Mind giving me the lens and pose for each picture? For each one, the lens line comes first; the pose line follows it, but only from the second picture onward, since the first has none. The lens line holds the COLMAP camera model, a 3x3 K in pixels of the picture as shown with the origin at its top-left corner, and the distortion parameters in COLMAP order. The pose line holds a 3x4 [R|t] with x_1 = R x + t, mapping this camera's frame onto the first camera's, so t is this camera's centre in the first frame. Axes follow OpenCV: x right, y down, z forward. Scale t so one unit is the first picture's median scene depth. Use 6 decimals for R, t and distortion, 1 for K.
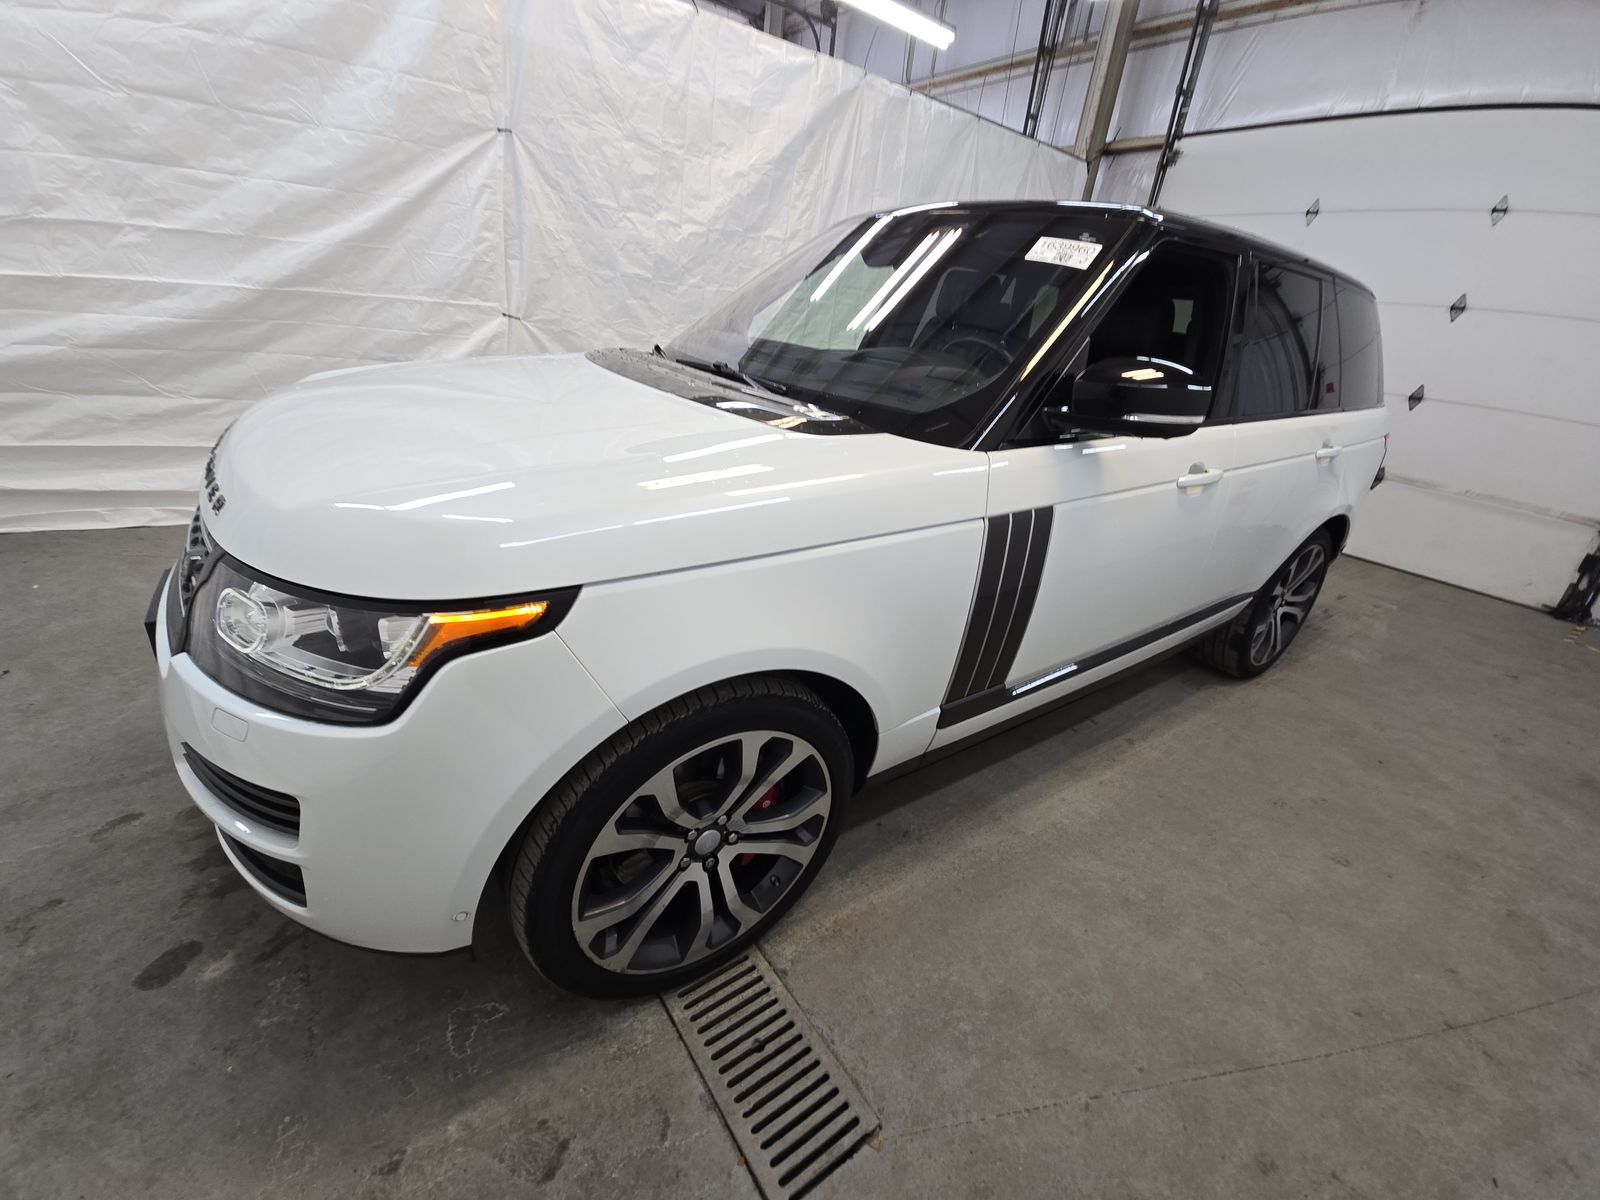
lens RADIAL K [[638.7, 0, 788.9], [0, 638.7, 595.4], [0, 0, 1]] dist [0.010869, -0.006918]
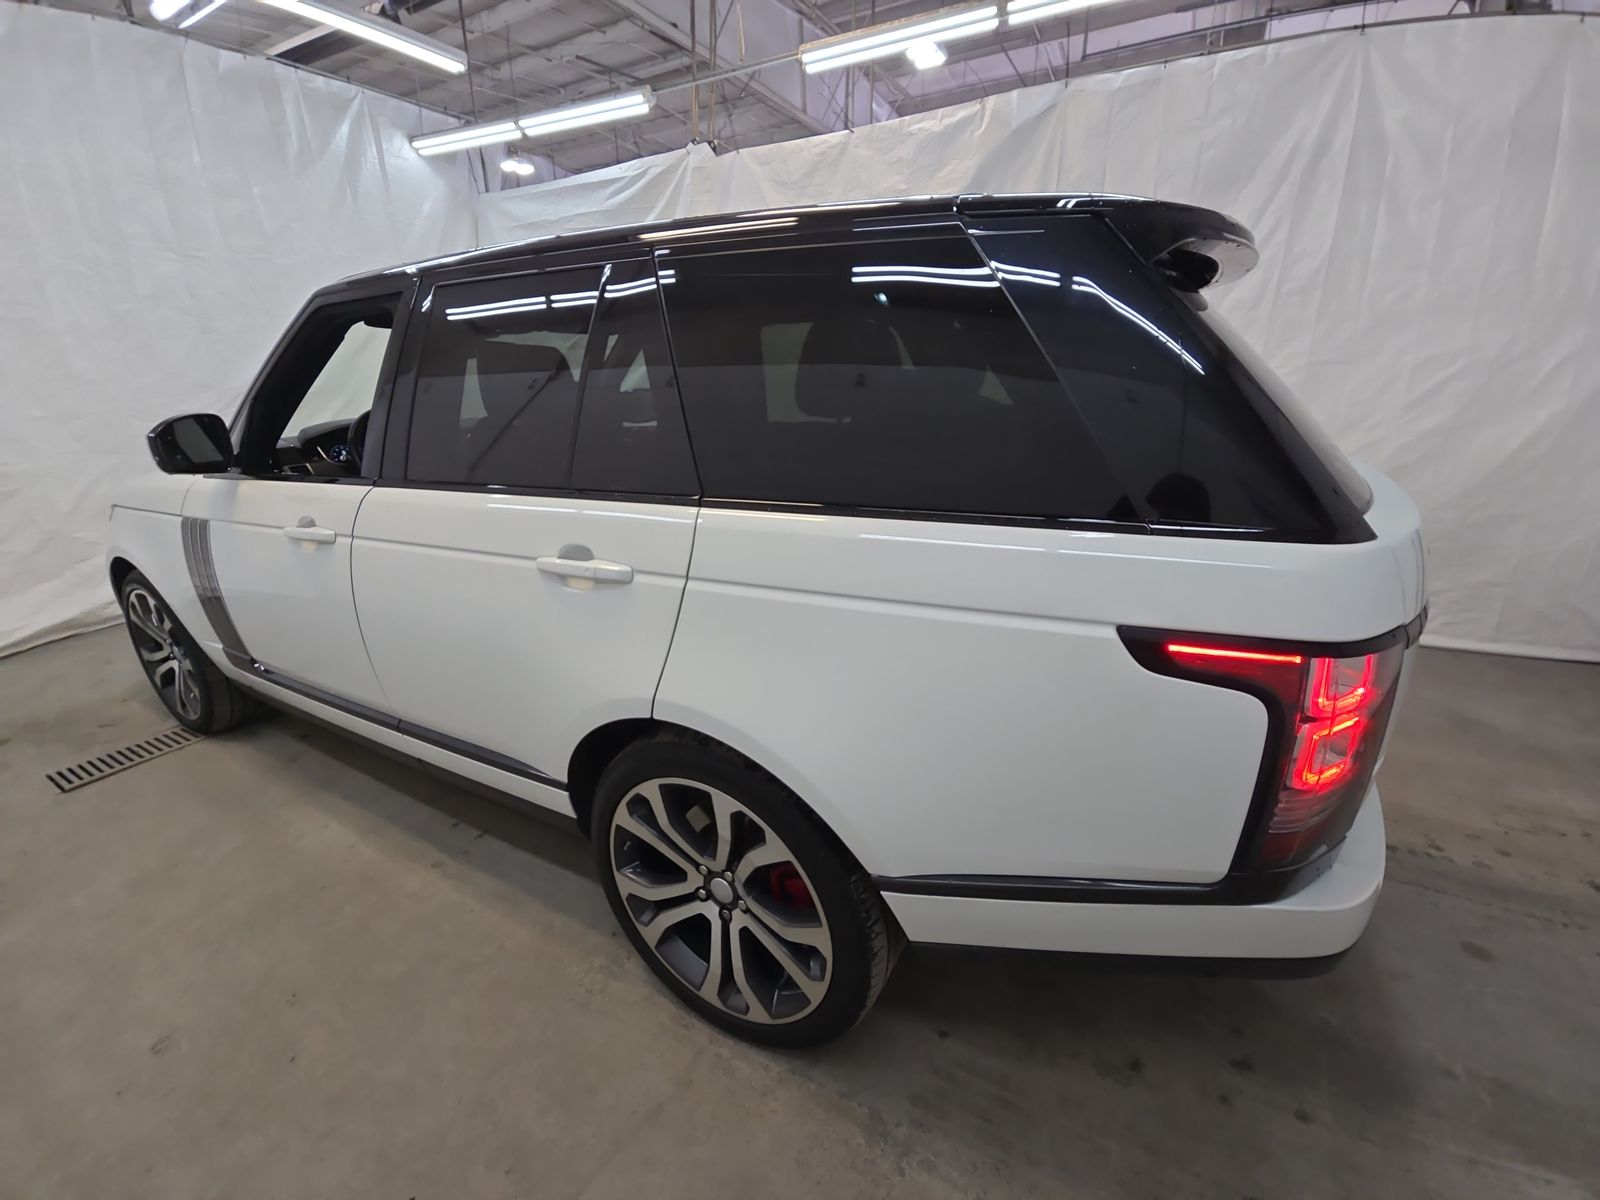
lens RADIAL K [[638.7, 0, 788.9], [0, 638.7, 595.4], [0, 0, 1]] dist [0.010869, -0.006918]
pose [[0.436572, 0.188452, -0.879711, 0.887071], [-0.312112, 0.948814, 0.048364, -0.178358], [0.843796, 0.253454, 0.473043, 0.579347]]
